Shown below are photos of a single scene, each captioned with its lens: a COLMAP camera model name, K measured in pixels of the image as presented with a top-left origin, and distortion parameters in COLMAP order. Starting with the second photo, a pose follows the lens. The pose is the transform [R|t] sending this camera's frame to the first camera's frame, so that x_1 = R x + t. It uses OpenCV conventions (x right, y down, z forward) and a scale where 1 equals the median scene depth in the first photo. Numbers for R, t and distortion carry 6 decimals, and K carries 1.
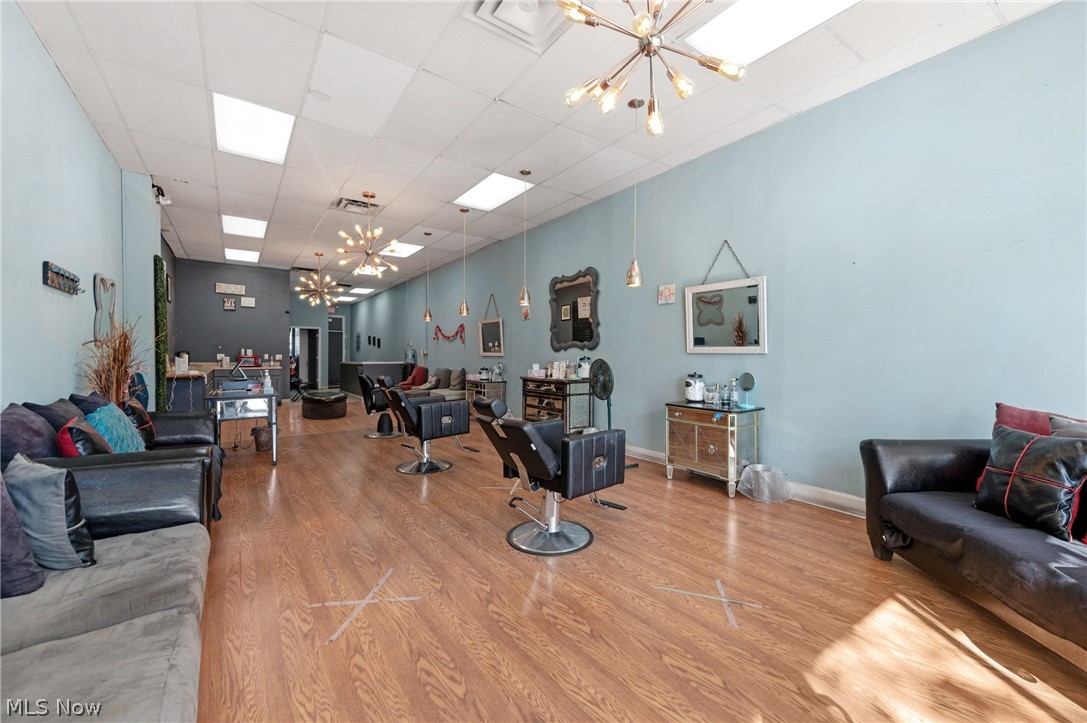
lens RADIAL K [[430.9, 0, 551.6], [0, 430.9, 360.8], [0, 0, 1]] dist [0.010203, -0.001663]
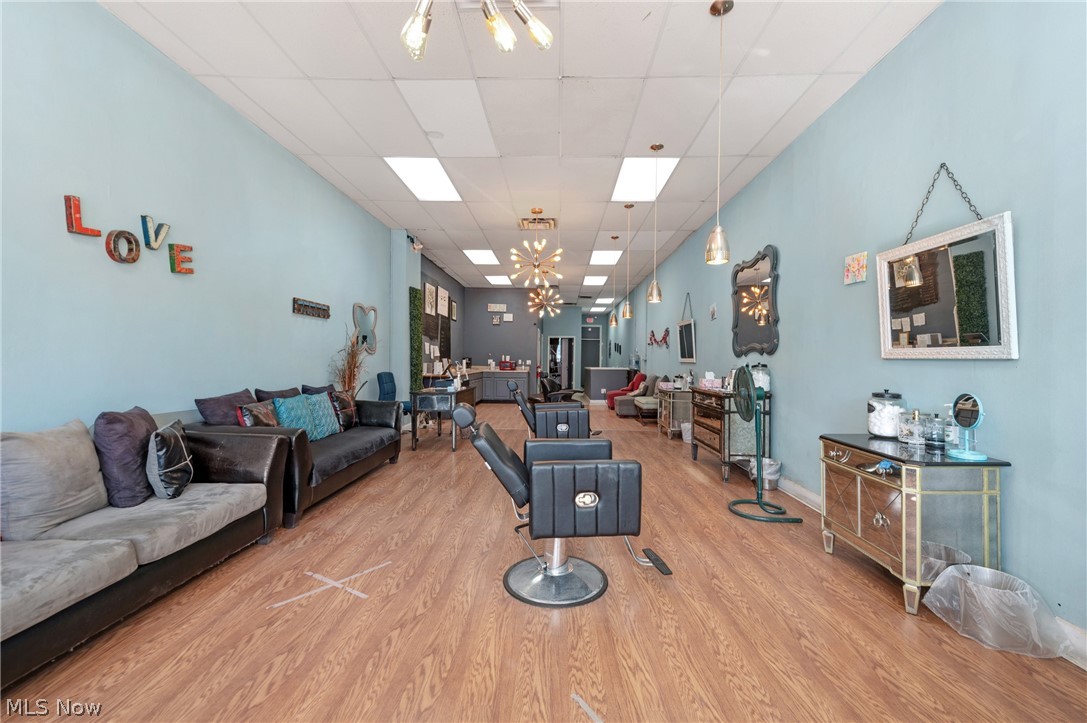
lens RADIAL K [[430.9, 0, 551.9], [0, 430.9, 364.0], [0, 0, 1]] dist [0.010203, -0.001663]
pose [[0.799247, 0.008860, -0.600938, 0.254970], [-0.013672, 0.999901, -0.003442, -0.001225], [0.600848, 0.010967, 0.799288, 0.172257]]
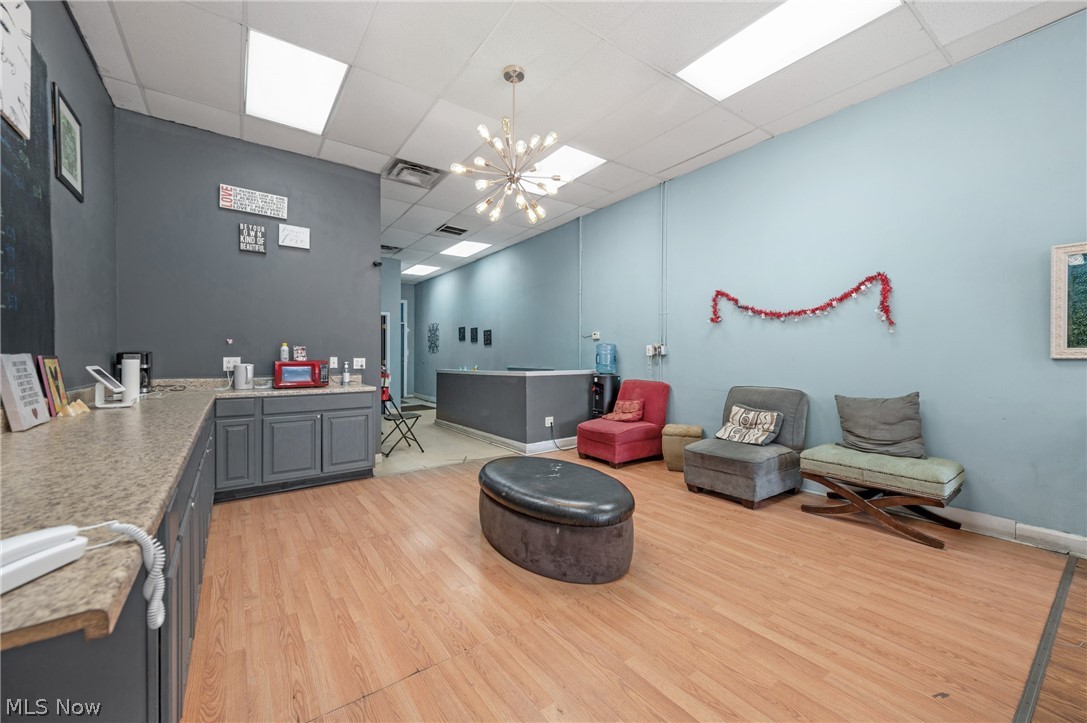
lens RADIAL K [[430.9, 0, 570.4], [0, 430.9, 360.2], [0, 0, 1]] dist [0.010203, -0.001663]
pose [[0.999479, -0.004199, 0.032017, -0.806635], [0.004351, 0.999980, -0.004660, -0.016813], [-0.031997, 0.004797, 0.999476, 1.025542]]
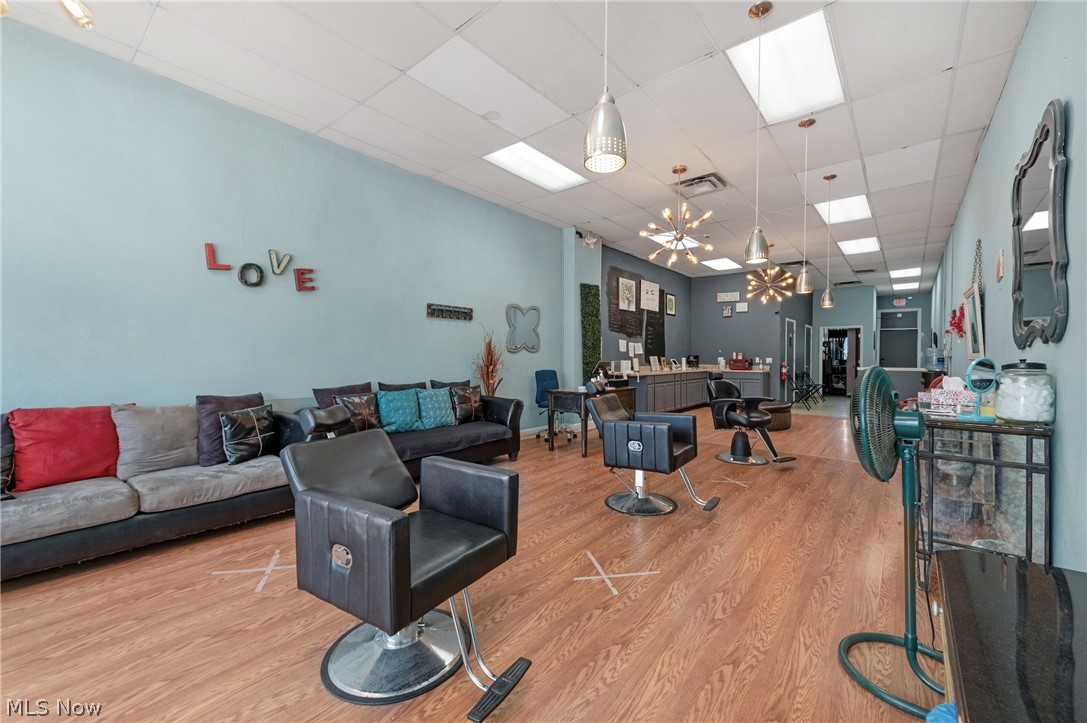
lens RADIAL K [[430.9, 0, 556.8], [0, 430.9, 363.5], [0, 0, 1]] dist [0.010203, -0.001663]
pose [[0.261893, 0.011839, -0.965024, 0.340502], [-0.014912, 0.999855, 0.008220, -0.005156], [0.964982, 0.012238, 0.262032, 0.550473]]
